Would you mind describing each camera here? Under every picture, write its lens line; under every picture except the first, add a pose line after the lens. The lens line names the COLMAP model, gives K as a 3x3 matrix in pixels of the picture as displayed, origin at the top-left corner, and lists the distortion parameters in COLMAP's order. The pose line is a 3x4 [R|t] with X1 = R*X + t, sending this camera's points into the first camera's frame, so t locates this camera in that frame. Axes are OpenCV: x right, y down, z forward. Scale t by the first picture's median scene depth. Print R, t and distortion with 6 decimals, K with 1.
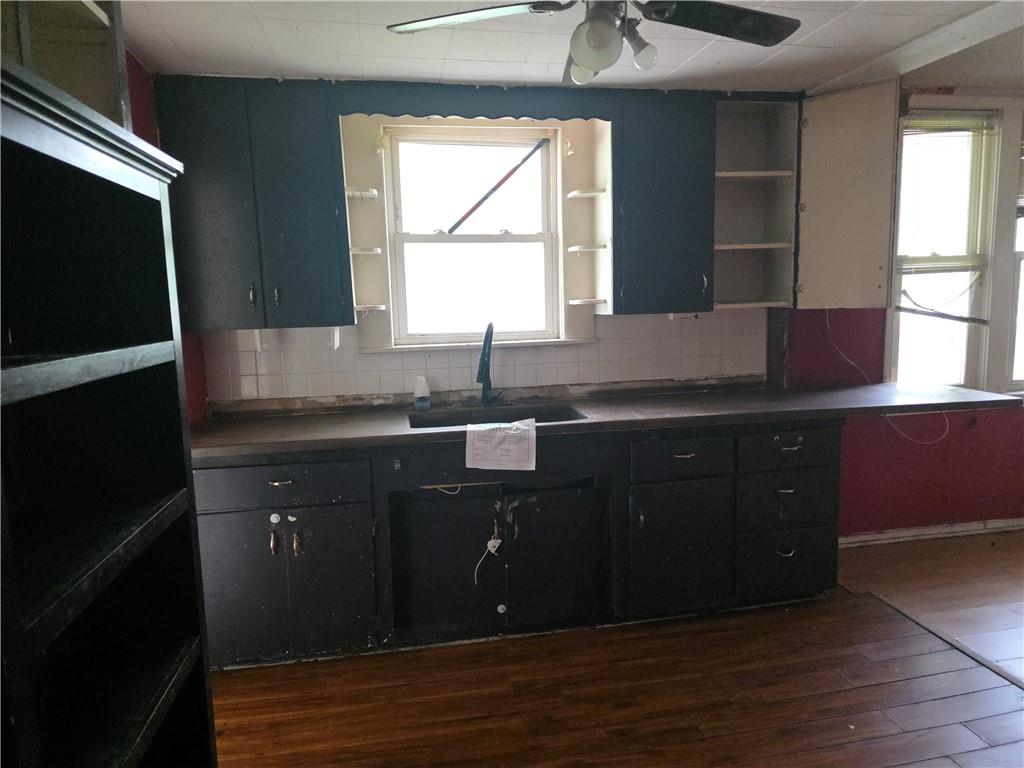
lens RADIAL K [[674.6, 0, 517.1], [0, 674.6, 386.7], [0, 0, 1]] dist [0.055359, -0.050122]
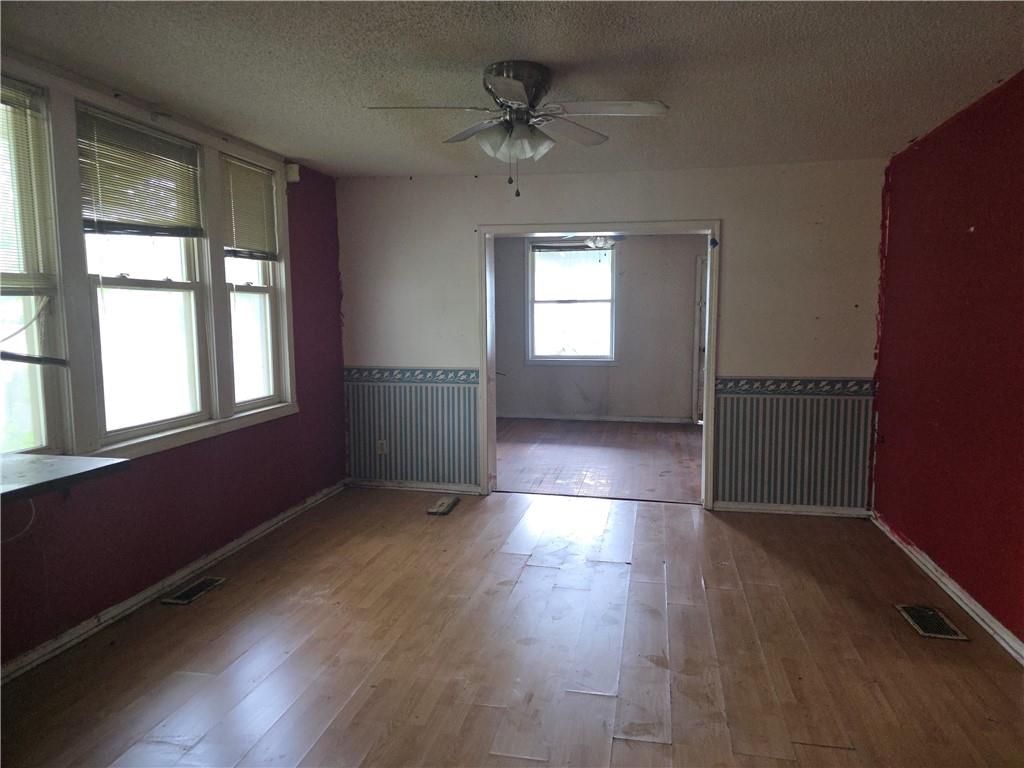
lens RADIAL K [[674.6, 0, 517.1], [0, 674.6, 386.7], [0, 0, 1]] dist [0.055359, -0.050122]
pose [[0.377524, -0.072429, 0.923163, 0.168902], [0.116158, 0.992766, 0.030388, -0.032165], [-0.918686, 0.095760, 0.383206, 0.246911]]
